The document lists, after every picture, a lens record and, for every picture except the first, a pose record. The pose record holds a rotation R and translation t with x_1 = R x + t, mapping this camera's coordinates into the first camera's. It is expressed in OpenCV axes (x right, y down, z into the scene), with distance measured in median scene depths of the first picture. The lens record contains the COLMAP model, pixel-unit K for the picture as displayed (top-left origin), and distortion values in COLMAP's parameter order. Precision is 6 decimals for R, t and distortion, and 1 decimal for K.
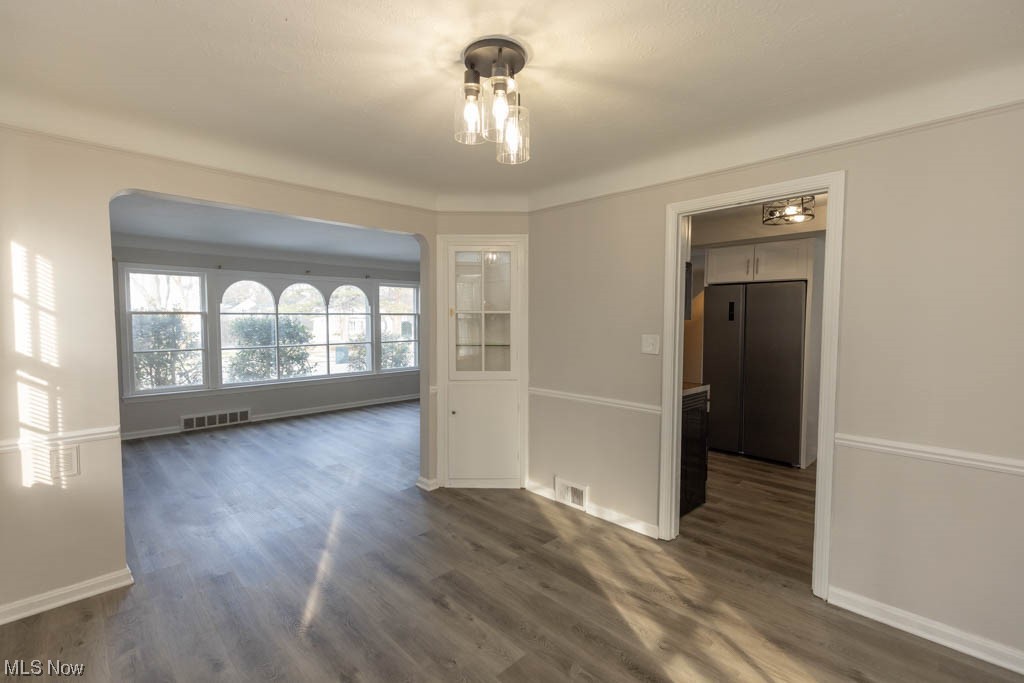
lens RADIAL K [[463.9, 0, 510.8], [0, 463.9, 343.2], [0, 0, 1]] dist [0.002671, 0.000060]
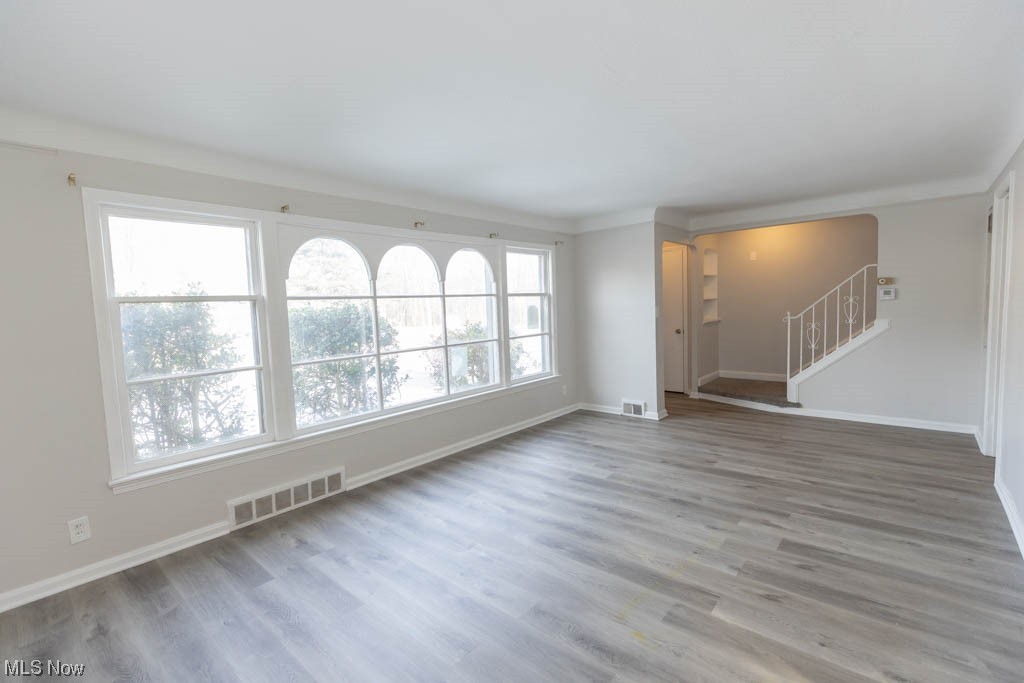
lens RADIAL K [[463.9, 0, 513.6], [0, 463.9, 340.8], [0, 0, 1]] dist [0.002671, 0.000060]
pose [[0.995623, -0.035097, 0.086619, -0.389973], [0.032477, 0.998977, 0.031475, -0.022254], [-0.087635, -0.028524, 0.995744, 0.419771]]
